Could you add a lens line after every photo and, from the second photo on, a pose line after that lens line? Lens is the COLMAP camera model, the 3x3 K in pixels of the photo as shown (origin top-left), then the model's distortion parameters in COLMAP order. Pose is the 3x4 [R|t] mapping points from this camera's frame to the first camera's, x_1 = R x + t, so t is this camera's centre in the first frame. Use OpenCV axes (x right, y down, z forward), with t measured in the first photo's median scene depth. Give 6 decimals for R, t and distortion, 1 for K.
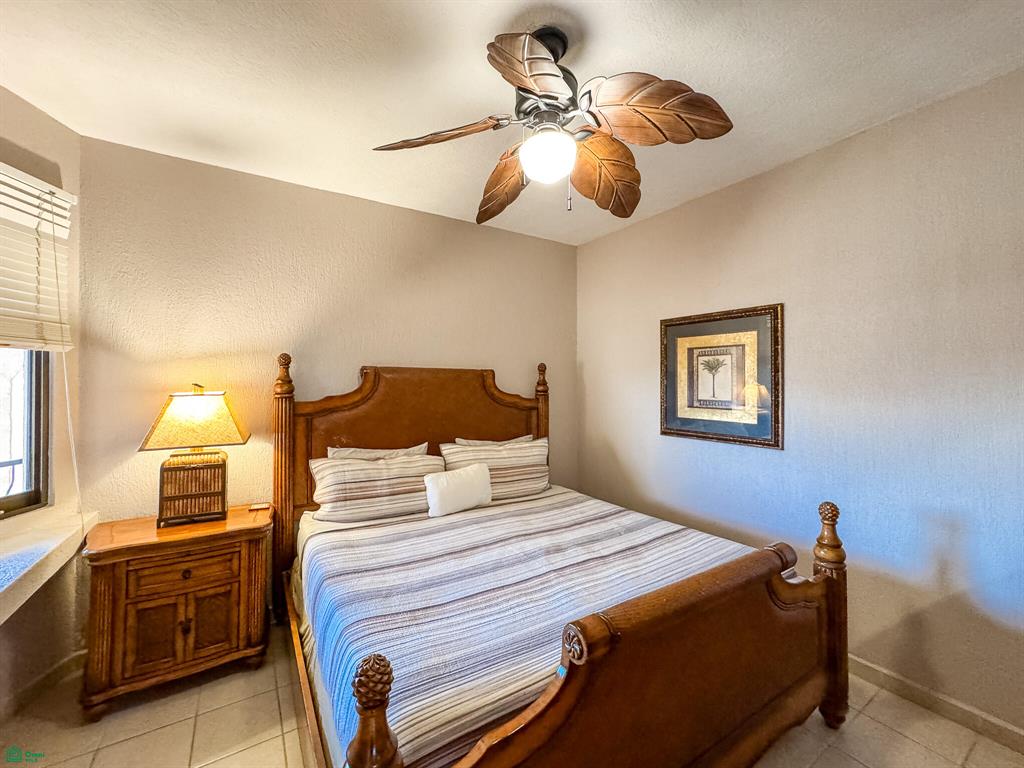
lens RADIAL K [[416.0, 0, 512.0], [0, 416.0, 384.0], [0, 0, 1]] dist [-0.000273, 0.000122]
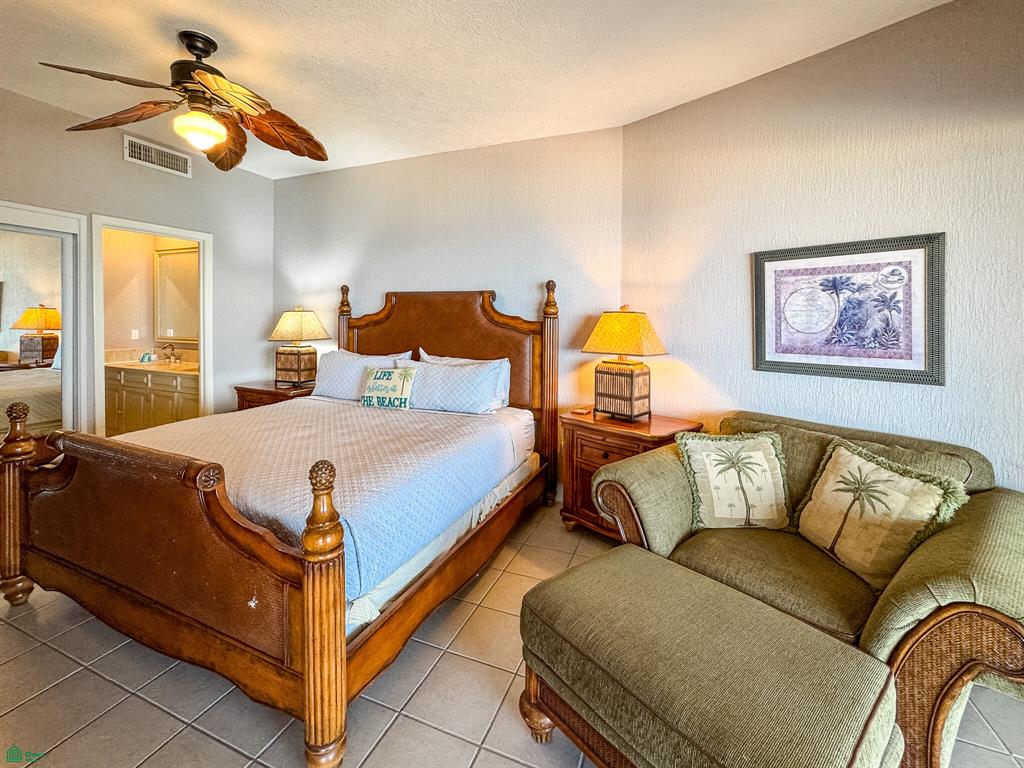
lens RADIAL K [[416.0, 0, 512.0], [0, 416.0, 384.0], [0, 0, 1]] dist [-0.000273, 0.000122]
pose [[0.583702, 0.148702, -0.798235, 1.062434], [0.003738, 0.982585, 0.185778, 0.001100], [0.811959, -0.111422, 0.572981, 0.569590]]
